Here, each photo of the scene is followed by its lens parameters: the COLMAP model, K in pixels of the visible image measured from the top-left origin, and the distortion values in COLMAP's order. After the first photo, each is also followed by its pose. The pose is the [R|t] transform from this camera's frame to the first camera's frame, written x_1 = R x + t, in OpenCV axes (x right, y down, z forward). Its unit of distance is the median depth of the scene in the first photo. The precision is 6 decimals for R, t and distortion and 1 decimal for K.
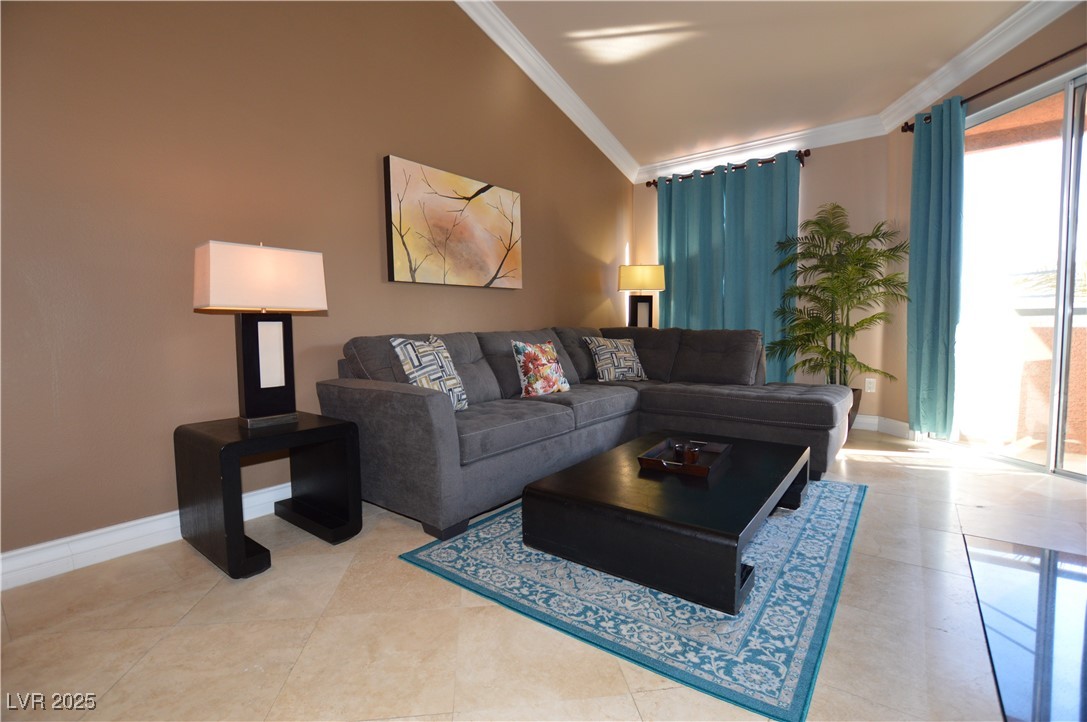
lens RADIAL K [[484.0, 0, 542.1], [0, 484.0, 360.2], [0, 0, 1]] dist [-0.032298, 0.002664]
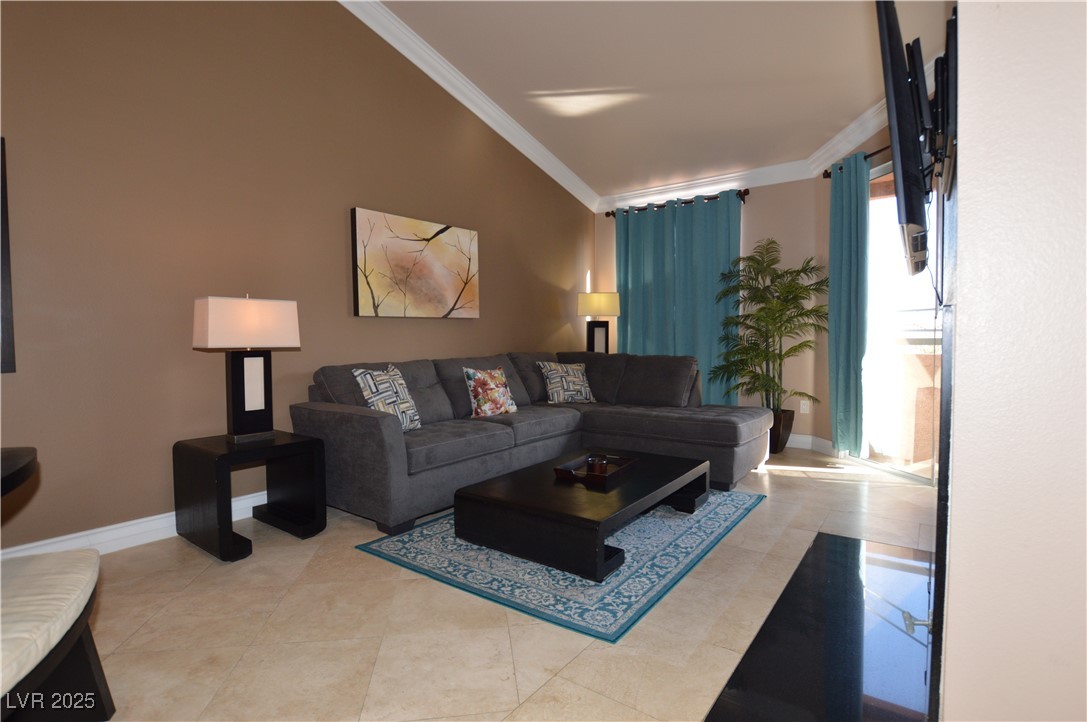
lens RADIAL K [[528.9, 0, 542.8], [0, 528.9, 361.3], [0, 0, 1]] dist [-0.030504, 0.001015]
pose [[0.999863, 0.003263, 0.016247, 0.100583], [-0.002828, 0.999639, -0.026702, -0.022740], [-0.016328, 0.026652, 0.999511, -0.232936]]
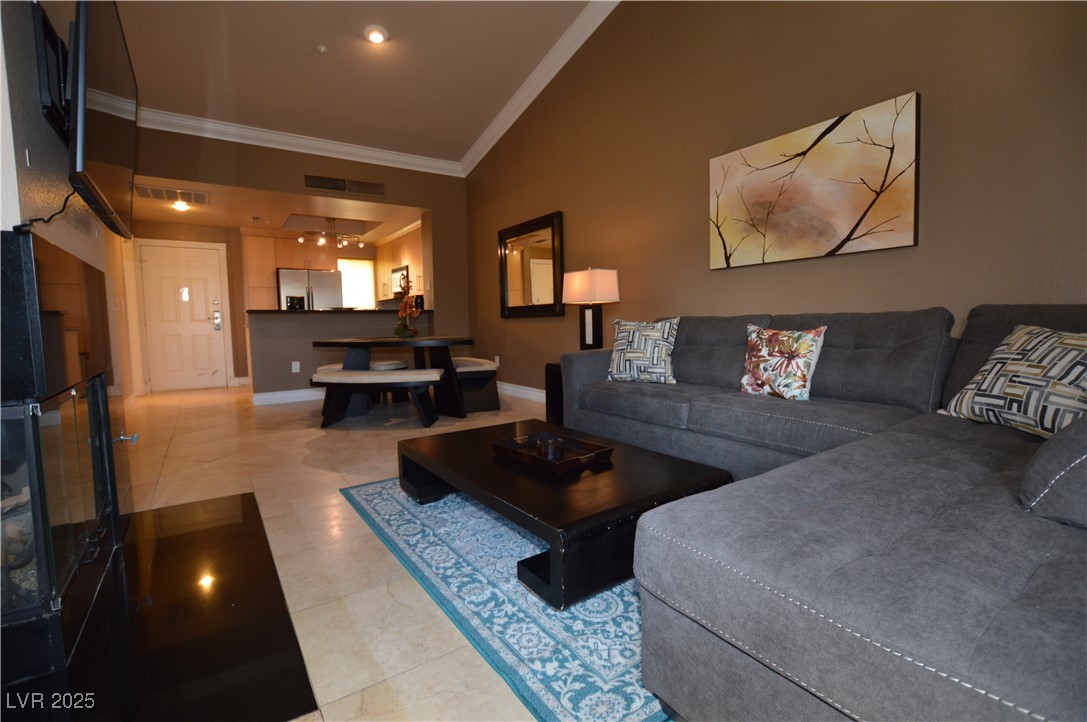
lens RADIAL K [[484.0, 0, 543.8], [0, 484.0, 354.8], [0, 0, 1]] dist [-0.032298, 0.002664]
pose [[-0.292080, 0.083454, -0.952746, 0.836797], [-0.047139, 0.993719, 0.101495, -0.055577], [0.955232, 0.074556, -0.286311, 0.882869]]
